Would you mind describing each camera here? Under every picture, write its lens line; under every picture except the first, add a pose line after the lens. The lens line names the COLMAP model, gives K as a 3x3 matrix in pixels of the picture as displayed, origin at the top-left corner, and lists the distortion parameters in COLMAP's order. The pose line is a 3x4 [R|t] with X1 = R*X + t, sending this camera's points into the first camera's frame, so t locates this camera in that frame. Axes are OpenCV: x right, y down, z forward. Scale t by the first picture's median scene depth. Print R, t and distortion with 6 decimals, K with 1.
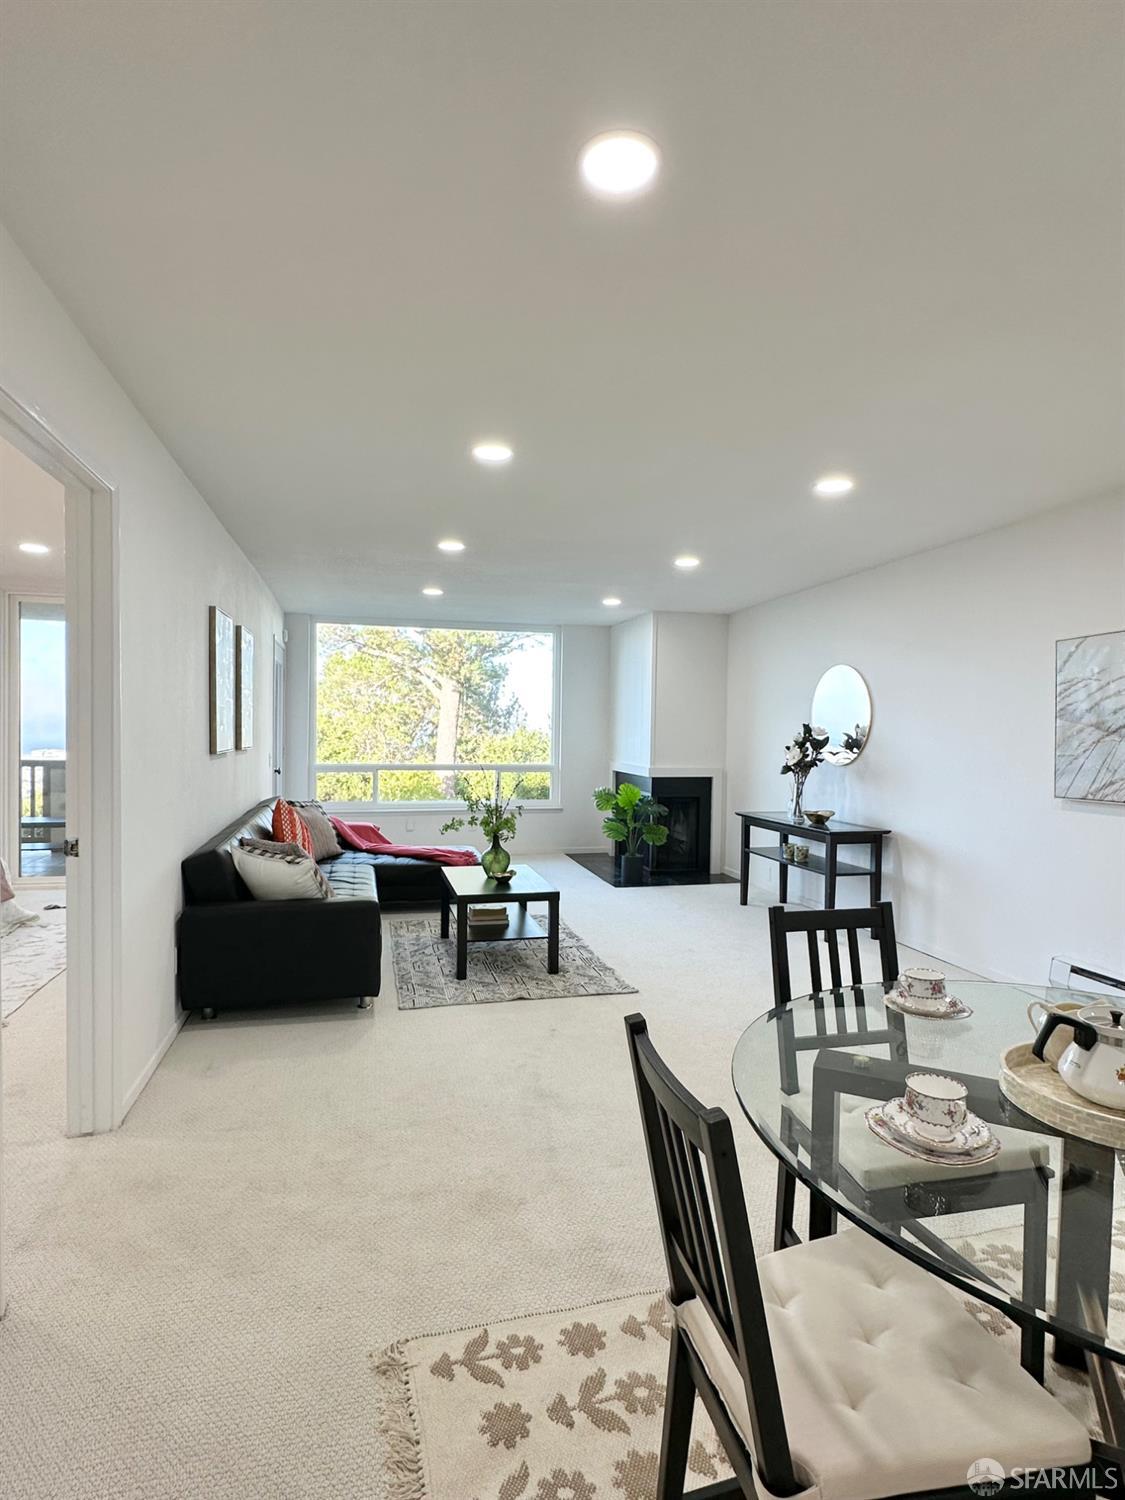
lens RADIAL K [[767.3, 0, 569.7], [0, 767.3, 753.8], [0, 0, 1]] dist [0.006782, 0.000642]
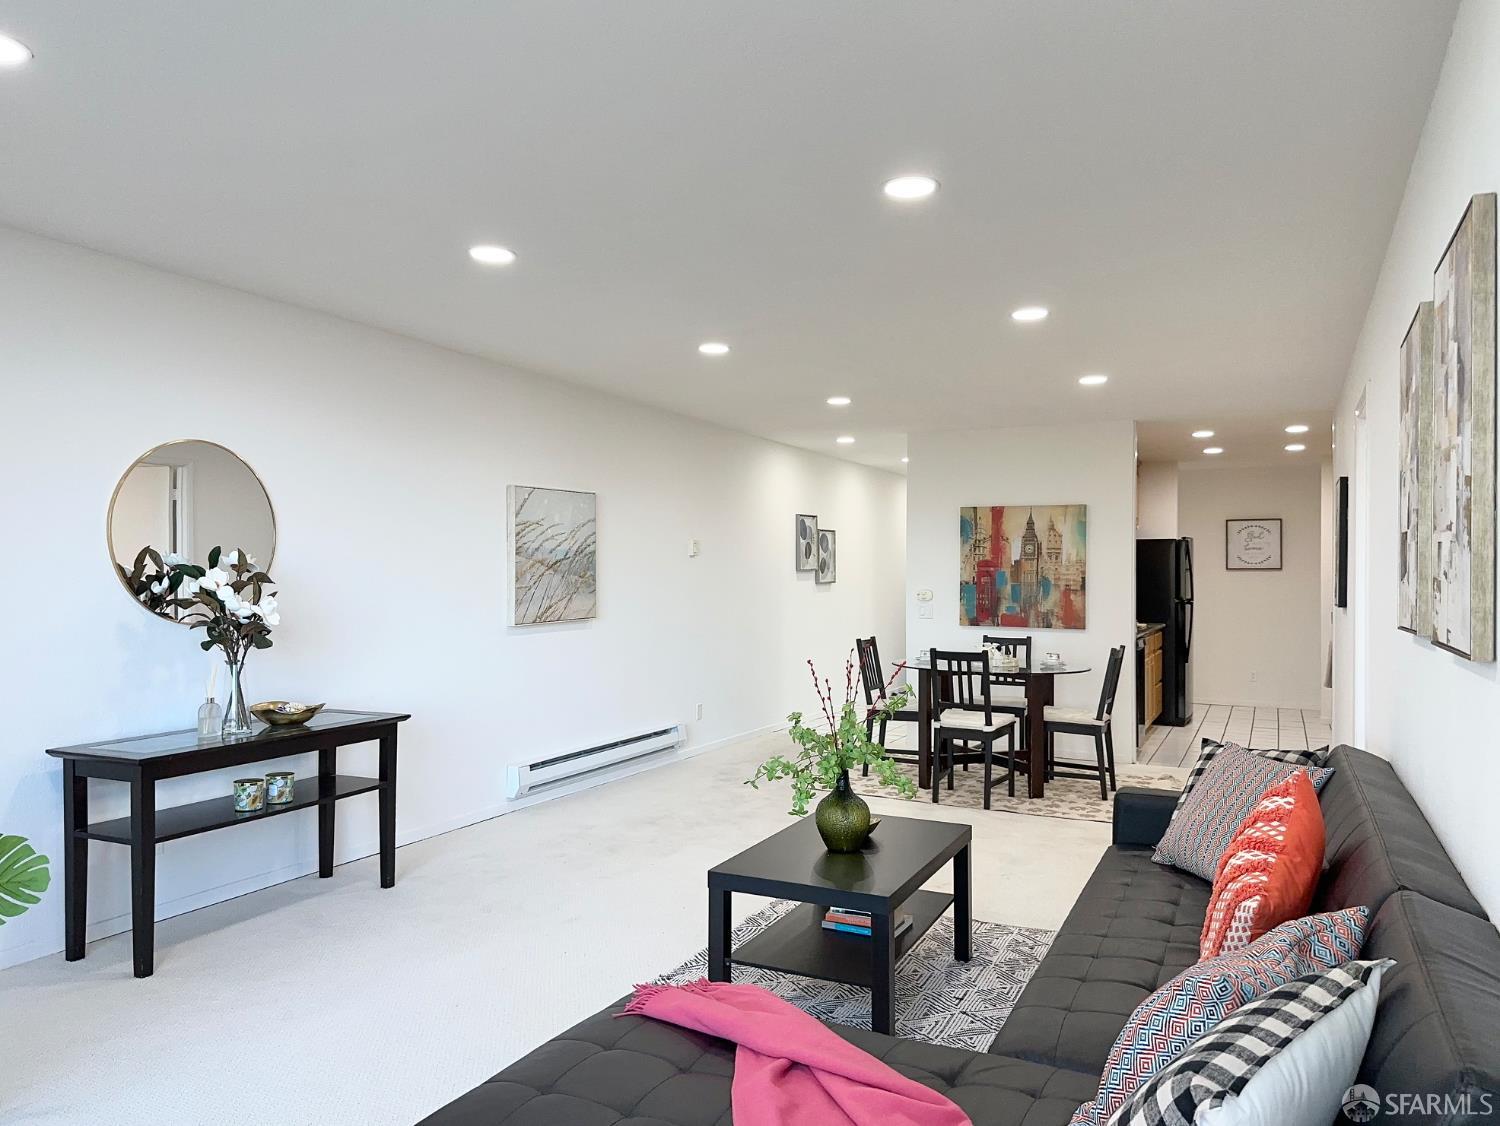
lens RADIAL K [[1050.1, 0, 748.9], [0, 1050.1, 569.1], [0, 0, 1]] dist [0.090088, 0.001143]
pose [[-0.754354, -0.007590, 0.656424, -0.649628], [0.002244, 0.999897, 0.014141, -0.046115], [-0.656464, 0.012141, -0.754260, 1.961362]]
